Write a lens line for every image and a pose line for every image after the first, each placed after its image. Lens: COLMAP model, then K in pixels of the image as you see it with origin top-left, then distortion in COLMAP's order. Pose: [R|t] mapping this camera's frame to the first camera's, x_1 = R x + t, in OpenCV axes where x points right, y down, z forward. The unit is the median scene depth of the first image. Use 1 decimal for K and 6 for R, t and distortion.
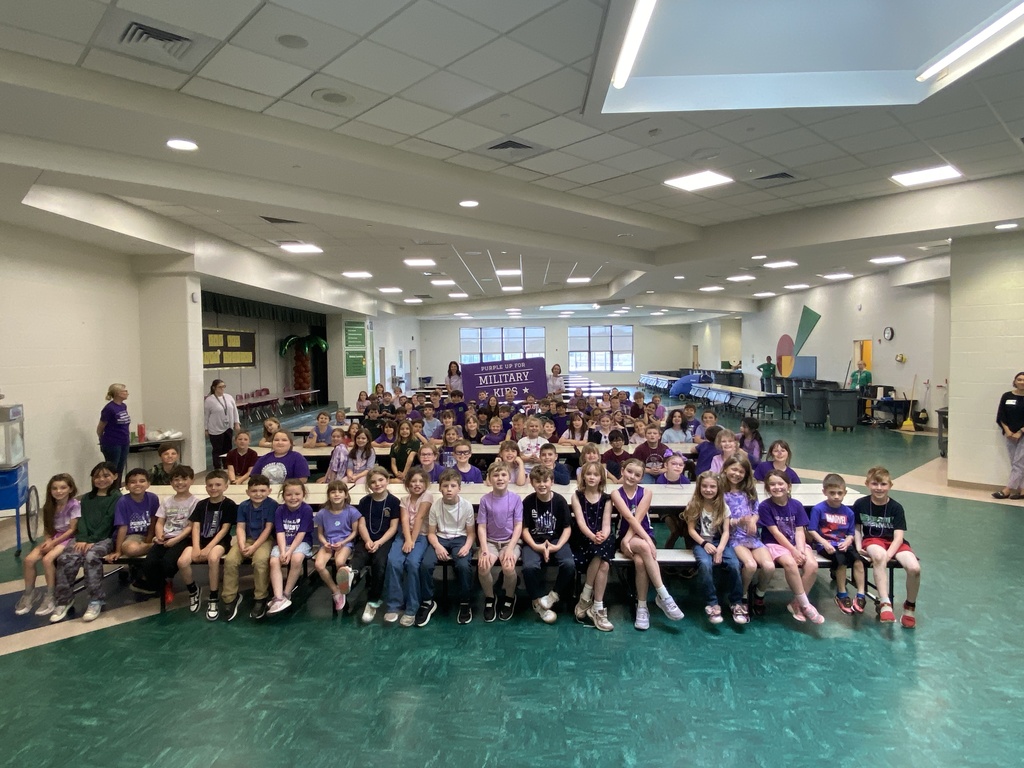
lens RADIAL K [[607.6, 0, 512.0], [0, 607.6, 384.0], [0, 0, 1]] dist [0.000425, 0.000205]
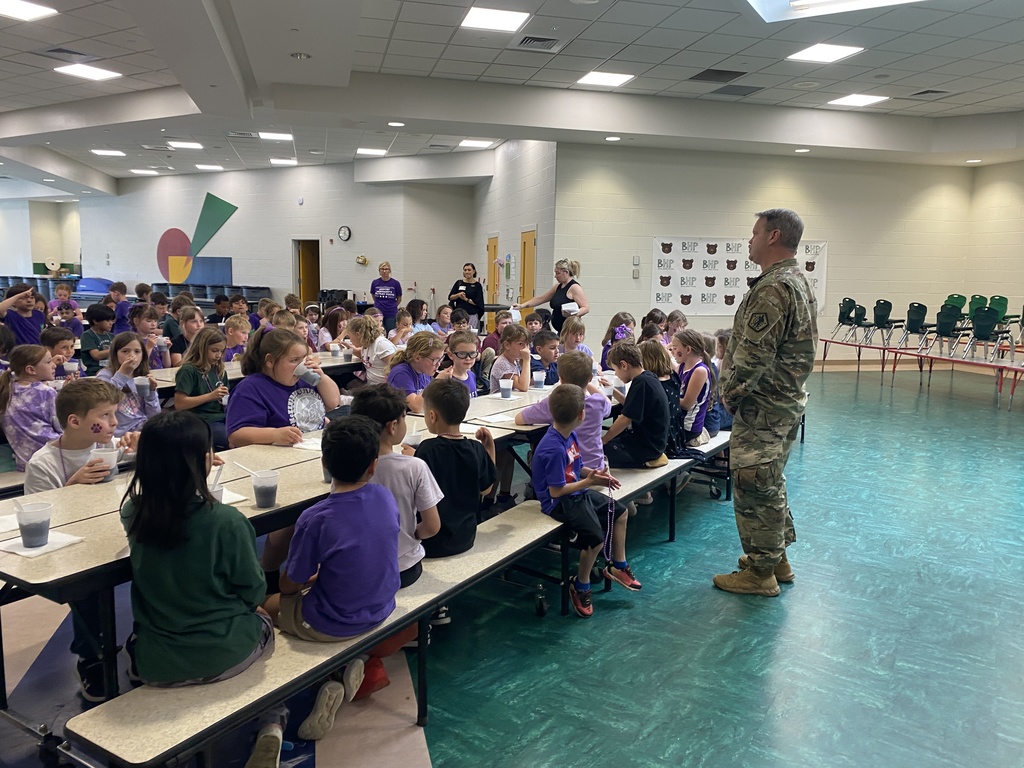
lens RADIAL K [[771.0, 0, 512.0], [0, 771.0, 384.0], [0, 0, 1]] dist [0.010317, -0.010132]
pose [[0.484123, -0.111968, 0.867806, -0.216658], [0.019990, 0.992935, 0.116961, 0.008922], [-0.874771, -0.039276, 0.482941, 0.140851]]
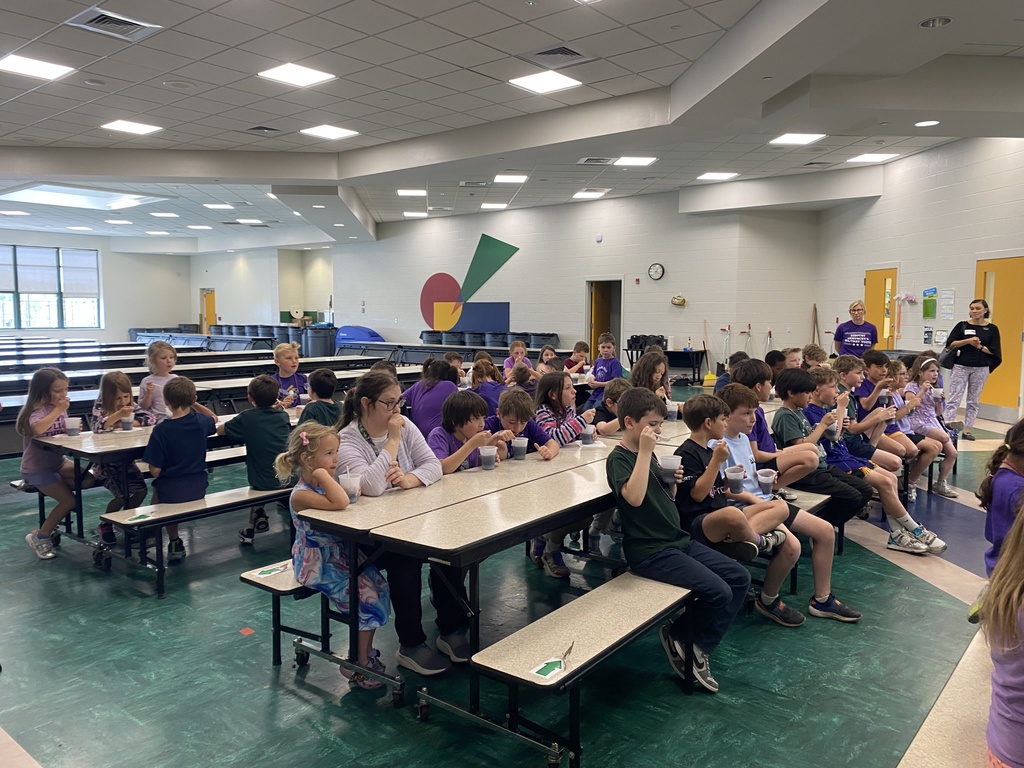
lens RADIAL K [[760.6, 0, 496.0], [0, 760.6, 385.7], [0, 0, 1]] dist [0.108454, -0.152978]
pose [[0.617151, -0.070552, 0.783676, -0.243254], [0.033407, 0.997423, 0.063486, -0.001407], [-0.786136, -0.013001, 0.617917, 0.373302]]
